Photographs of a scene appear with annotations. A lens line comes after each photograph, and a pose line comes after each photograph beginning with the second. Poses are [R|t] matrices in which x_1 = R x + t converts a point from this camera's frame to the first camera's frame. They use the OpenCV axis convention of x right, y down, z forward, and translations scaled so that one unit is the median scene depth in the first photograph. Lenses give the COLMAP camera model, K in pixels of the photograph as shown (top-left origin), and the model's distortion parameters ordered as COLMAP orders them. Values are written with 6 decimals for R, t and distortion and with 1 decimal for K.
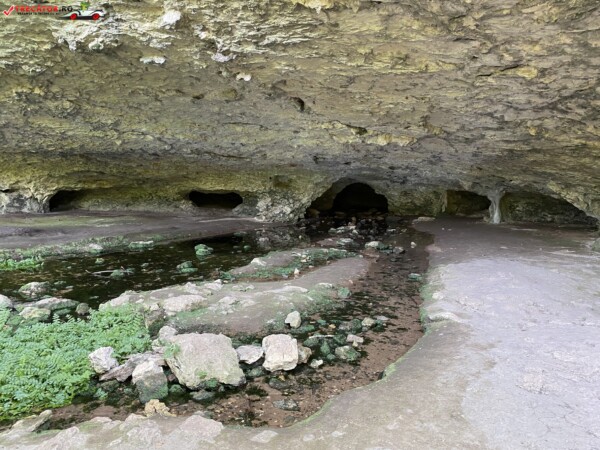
lens RADIAL K [[462.2, 0, 298.6], [0, 462.2, 224.2], [0, 0, 1]] dist [0.022280, -0.022166]
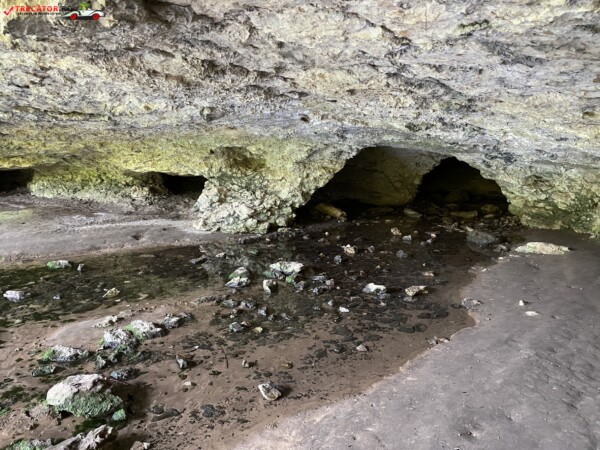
lens RADIAL K [[462.2, 0, 301.4], [0, 462.2, 227.8], [0, 0, 1]] dist [0.022280, -0.022166]
pose [[0.877363, 0.073477, -0.474167, 1.831871], [-0.035261, 0.995407, 0.089006, -0.387829], [0.478529, -0.061371, 0.875924, 3.473571]]
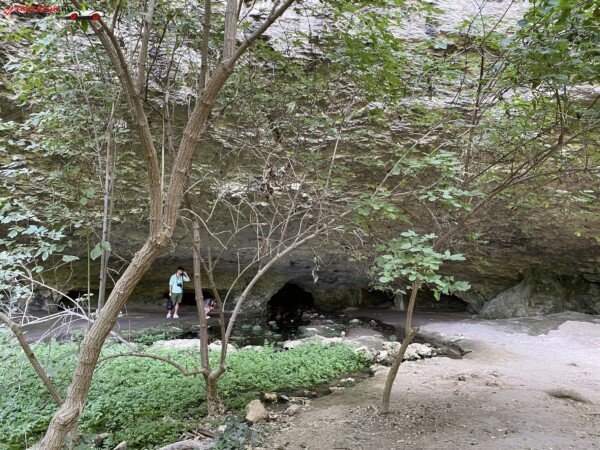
lens RADIAL K [[462.2, 0, 298.4], [0, 462.2, 221.6], [0, 0, 1]] dist [0.022280, -0.022166]
pose [[0.939064, 0.036493, 0.341800, -2.268280], [0.046689, 0.971593, -0.232008, 0.311425], [-0.340557, 0.233829, 0.910684, -1.585335]]
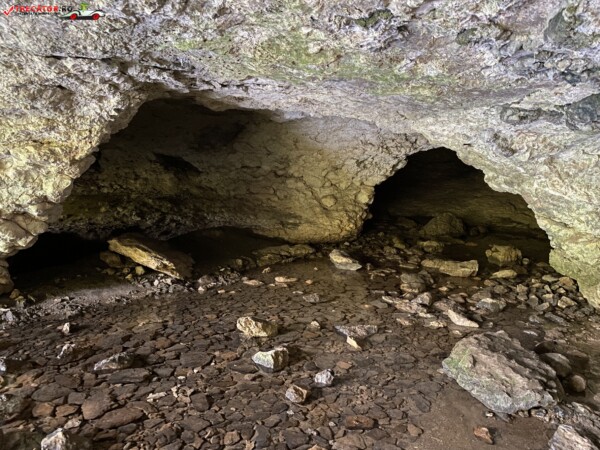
lens RADIAL K [[462.2, 0, 297.7], [0, 462.2, 222.3], [0, 0, 1]] dist [0.022280, -0.022166]
pose [[0.870236, 0.065302, -0.488288, 1.518140], [-0.057132, 0.997865, 0.031629, -0.402851], [0.489312, 0.000372, 0.872109, 5.790959]]
